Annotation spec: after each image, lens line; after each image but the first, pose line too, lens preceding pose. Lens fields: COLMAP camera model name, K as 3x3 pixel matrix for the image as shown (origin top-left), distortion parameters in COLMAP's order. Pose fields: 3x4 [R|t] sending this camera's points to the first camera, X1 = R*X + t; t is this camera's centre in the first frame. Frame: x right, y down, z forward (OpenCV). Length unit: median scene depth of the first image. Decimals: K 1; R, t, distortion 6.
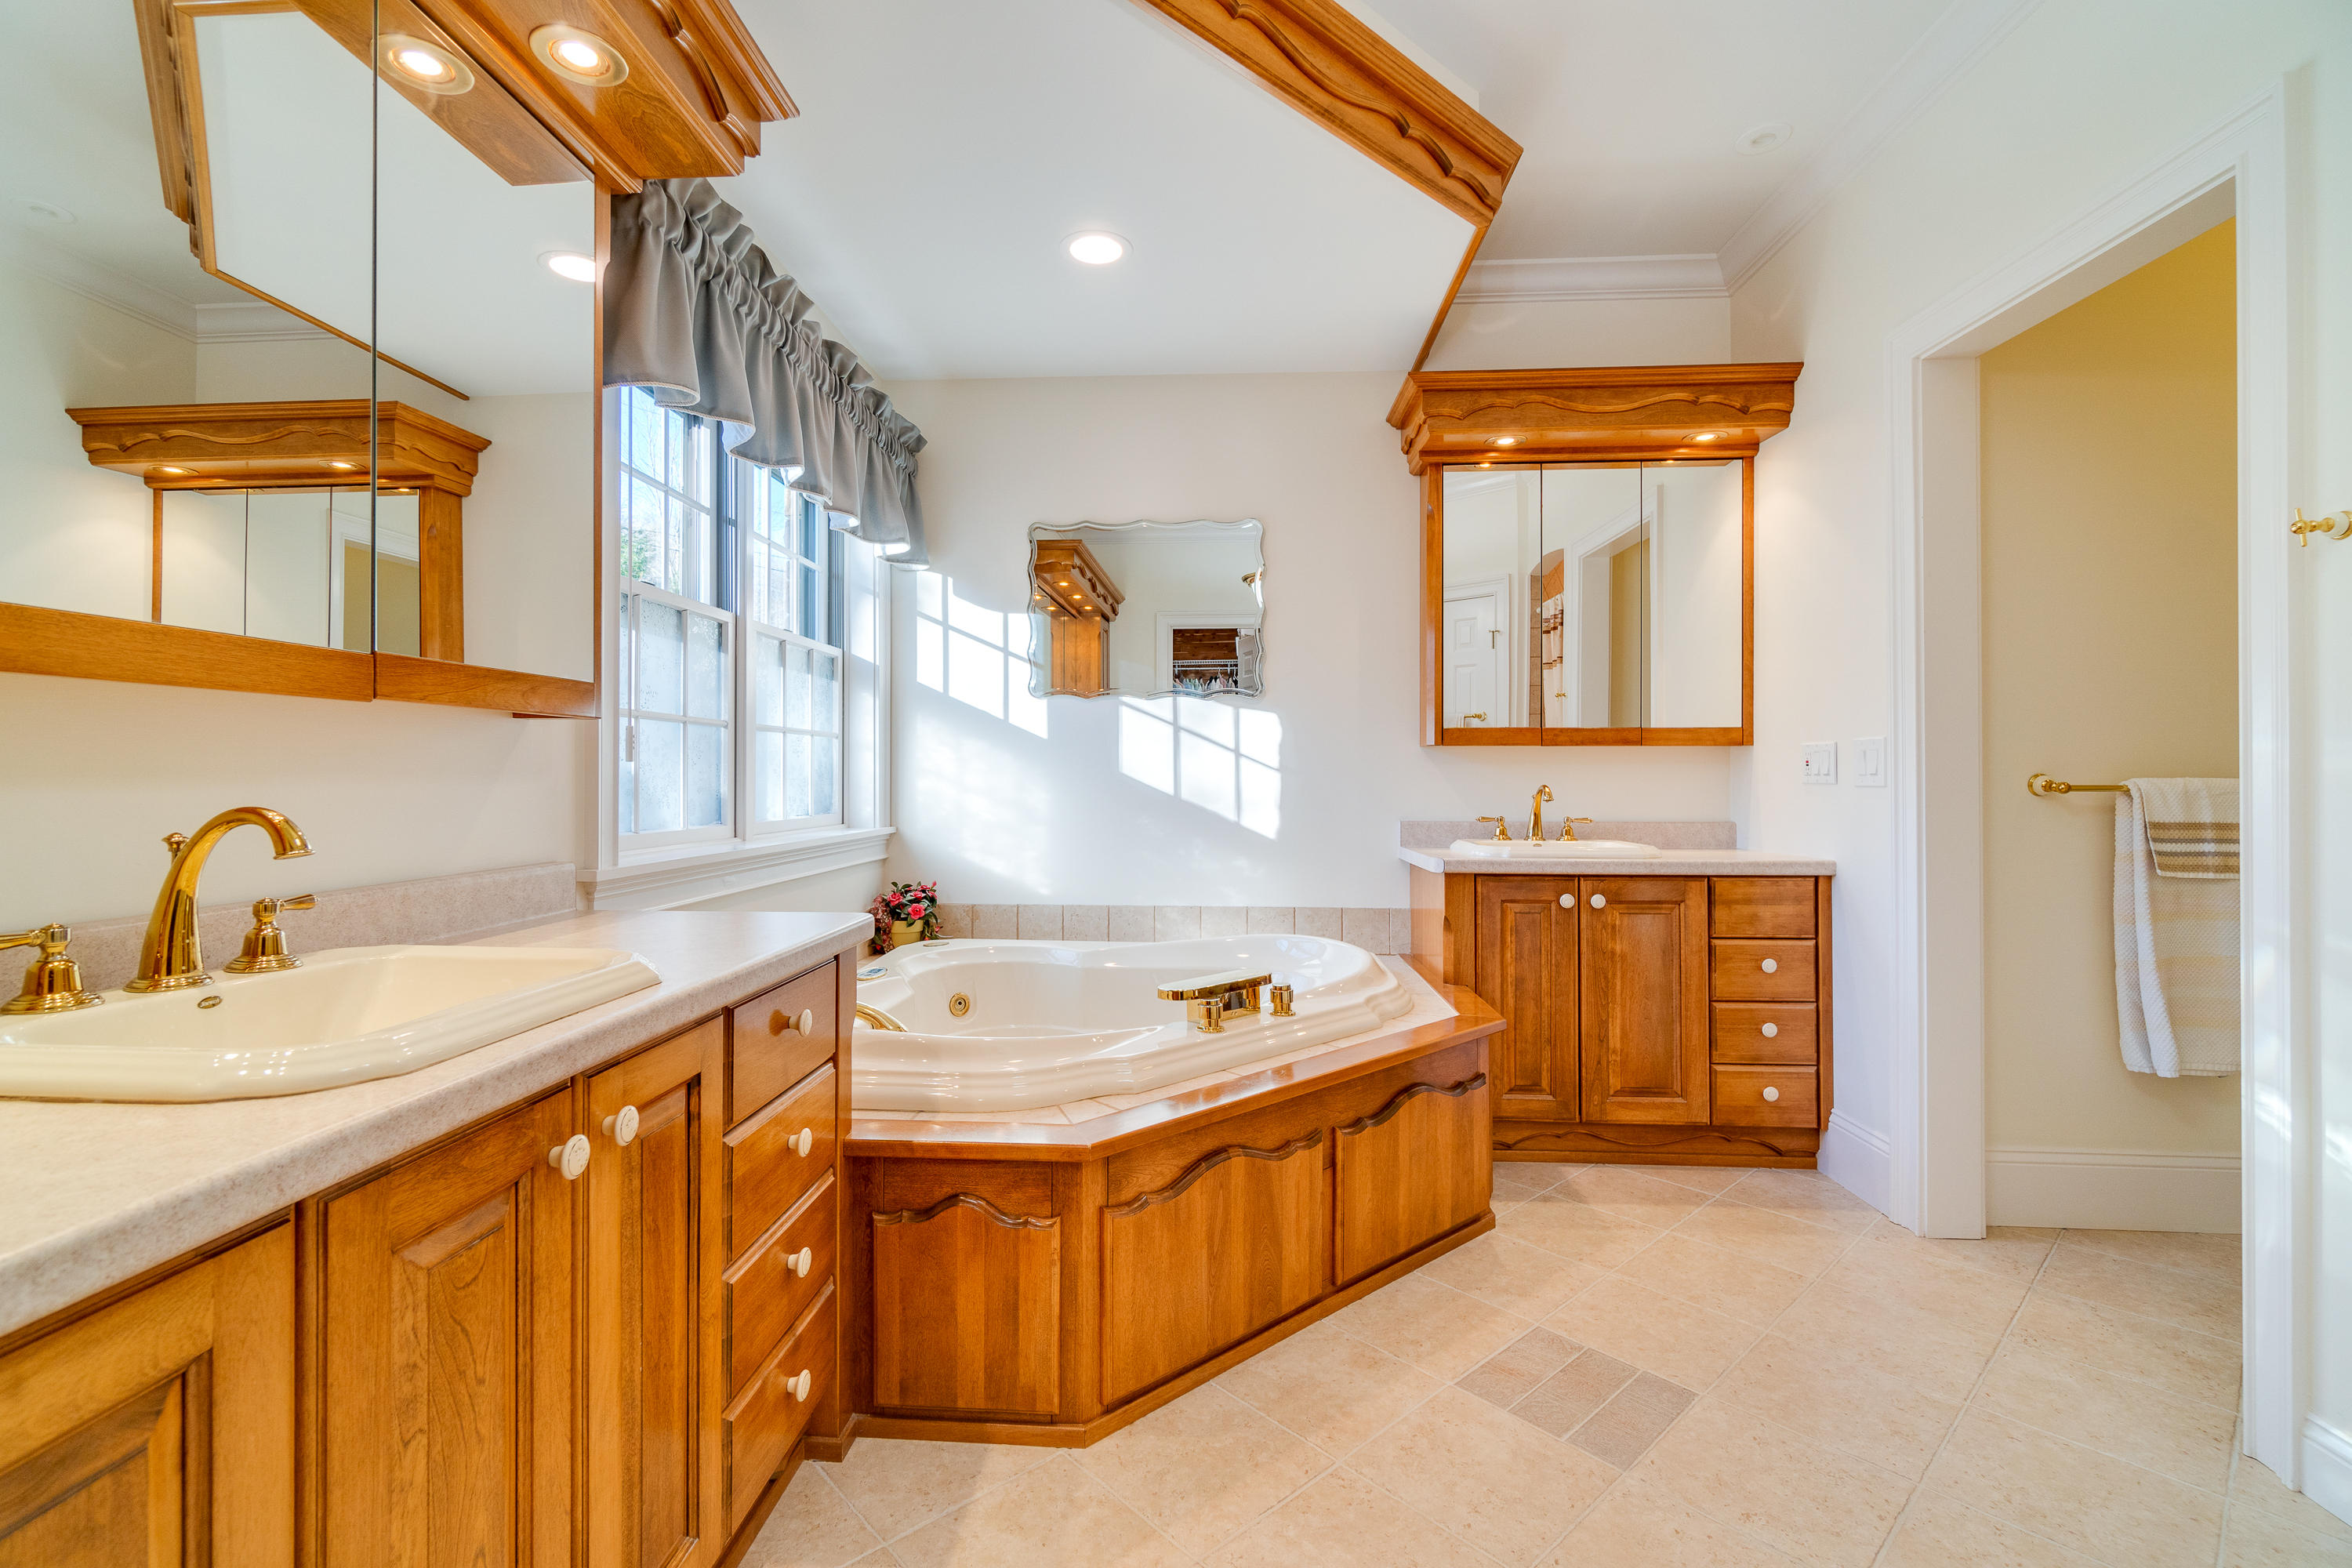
lens RADIAL K [[1017.2, 0, 1160.3], [0, 1017.2, 780.8], [0, 0, 1]] dist [-0.006249, 0.000280]
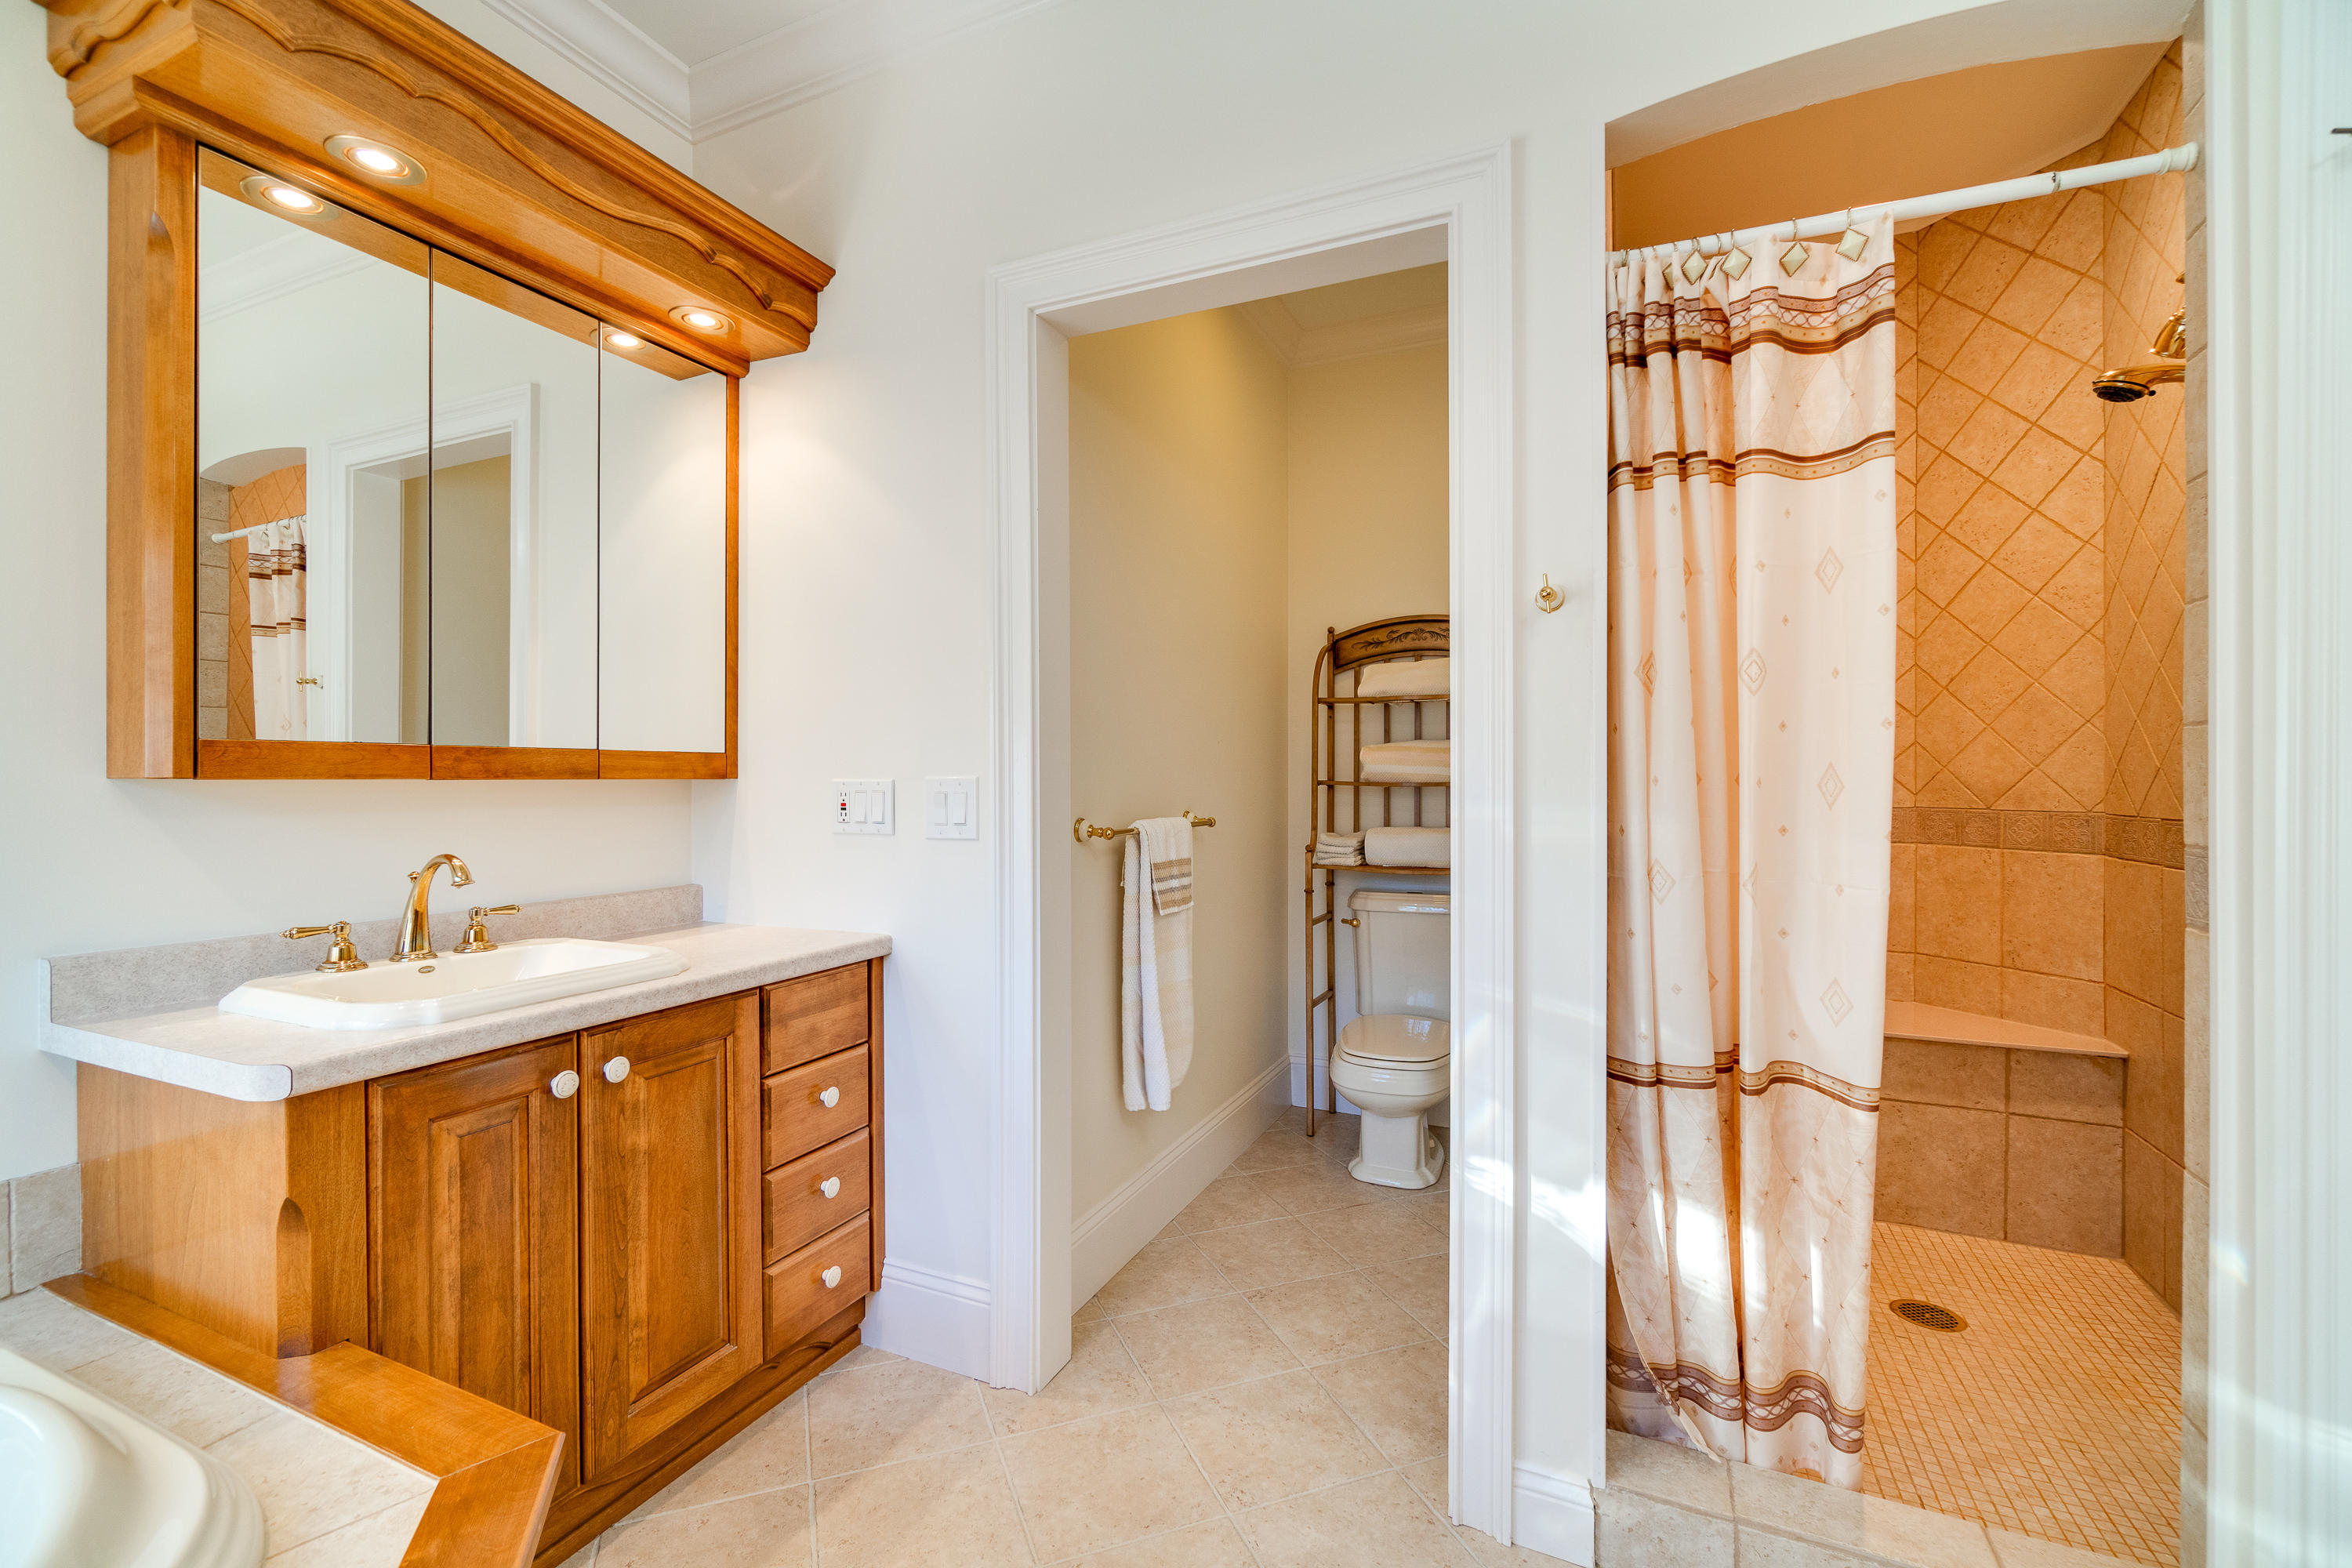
lens RADIAL K [[1017.2, 0, 1160.3], [0, 1017.2, 780.8], [0, 0, 1]] dist [-0.006249, 0.000280]
pose [[0.371186, -0.002888, 0.928554, 0.029308], [0.007984, 0.999968, -0.000081, -0.035204], [-0.928524, 0.007444, 0.371197, 0.514938]]
